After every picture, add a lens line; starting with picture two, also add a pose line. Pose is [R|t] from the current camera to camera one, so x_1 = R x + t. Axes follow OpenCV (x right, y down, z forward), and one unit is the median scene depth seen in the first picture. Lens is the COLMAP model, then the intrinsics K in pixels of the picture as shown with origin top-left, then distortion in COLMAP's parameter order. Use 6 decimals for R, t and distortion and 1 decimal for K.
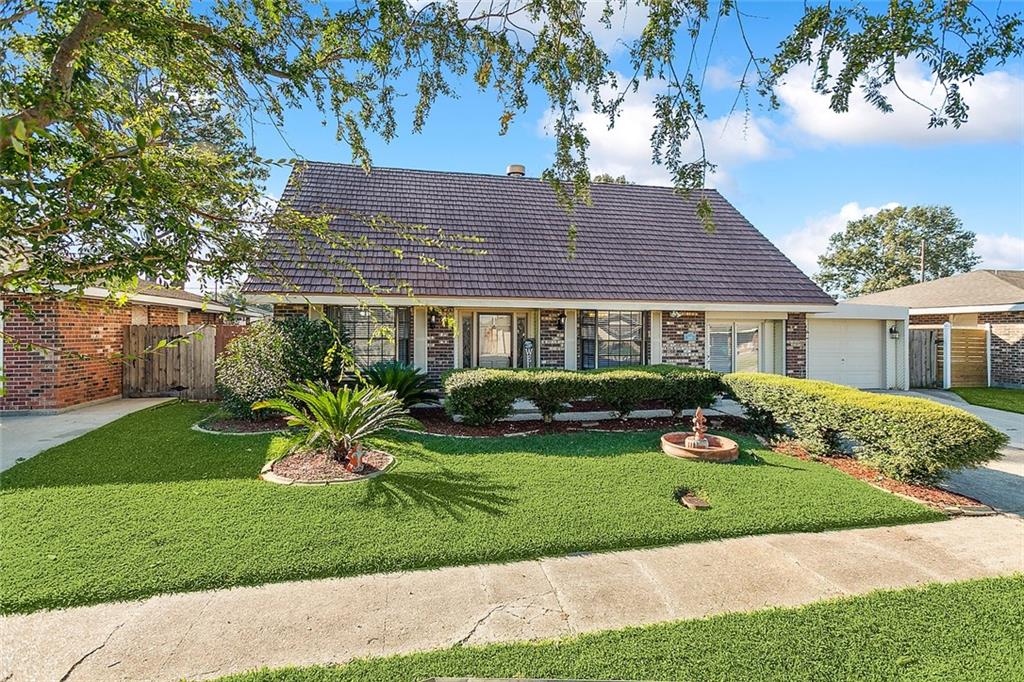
lens RADIAL K [[491.7, 0, 512.0], [0, 491.7, 341.0], [0, 0, 1]] dist [0.003257, 0.001150]
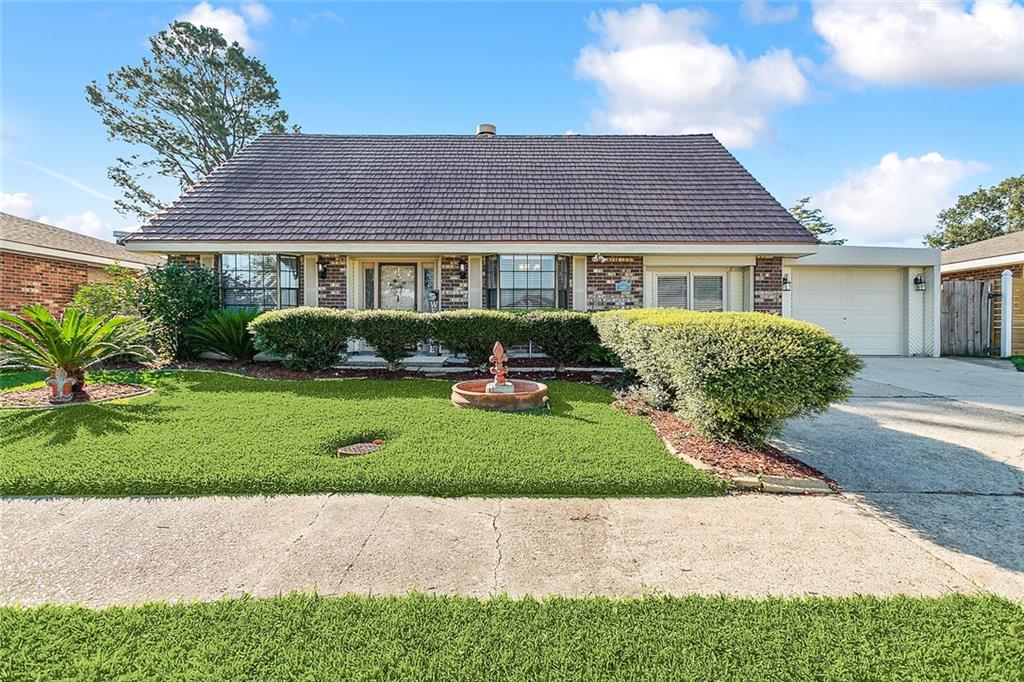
lens RADIAL K [[458.0, 0, 511.5], [0, 458.0, 336.4], [0, 0, 1]] dist [-0.013569, 0.010644]
pose [[0.979722, -0.000108, -0.200361, 0.350281], [0.000302, 1.000000, 0.000939, 0.081025], [0.200361, -0.000980, 0.979722, 0.197847]]
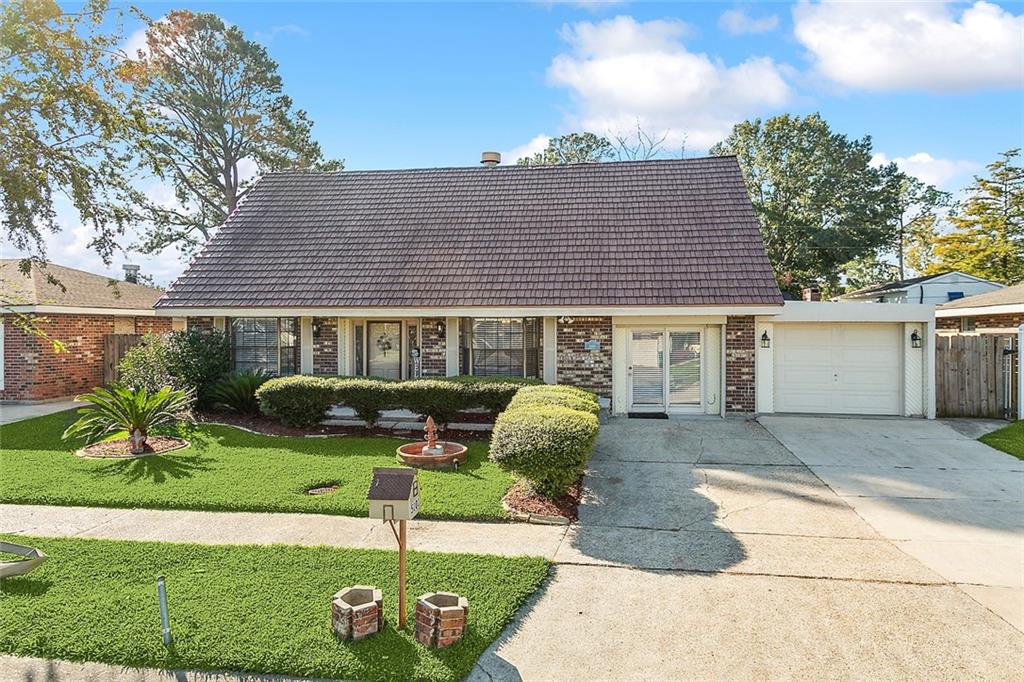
lens RADIAL K [[642.0, 0, 501.1], [0, 642.0, 346.2], [0, 0, 1]] dist [0.009886, 0.001835]
pose [[0.940608, 0.003736, -0.339473, 0.633176], [-0.001959, 0.999983, 0.005577, -0.013960], [0.339488, -0.004581, 0.940599, -0.144644]]
